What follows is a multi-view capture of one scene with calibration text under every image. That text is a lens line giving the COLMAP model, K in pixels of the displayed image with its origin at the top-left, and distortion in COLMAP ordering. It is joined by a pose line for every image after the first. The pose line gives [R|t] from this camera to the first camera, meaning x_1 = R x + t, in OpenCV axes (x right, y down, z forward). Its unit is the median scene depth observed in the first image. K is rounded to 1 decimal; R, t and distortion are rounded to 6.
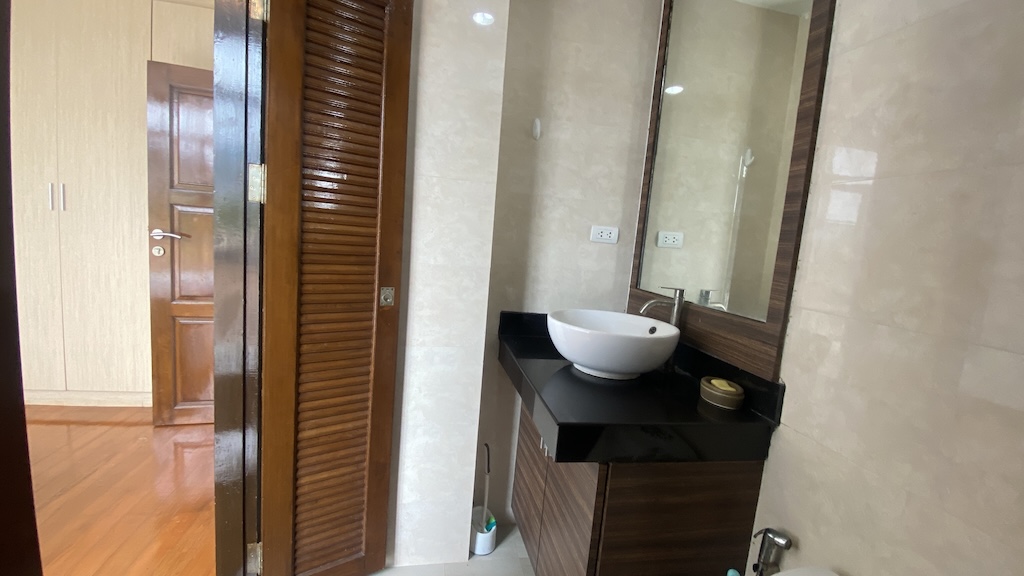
lens RADIAL K [[420.5, 0, 497.9], [0, 420.5, 279.9], [0, 0, 1]] dist [0.000641, -0.021262]
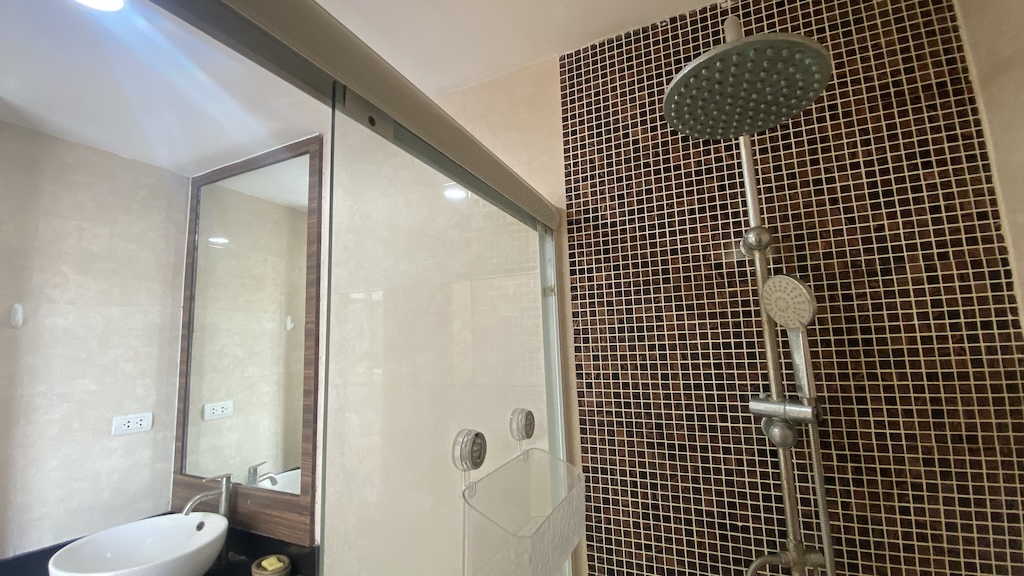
lens RADIAL K [[416.3, 0, 511.3], [0, 416.3, 286.5], [0, 0, 1]] dist [0.021539, -0.020727]
pose [[0.574476, 0.001183, 0.818521, -0.007428], [0.179145, 0.975573, -0.127143, -0.139786], [-0.798677, 0.219674, 0.560231, -0.193581]]
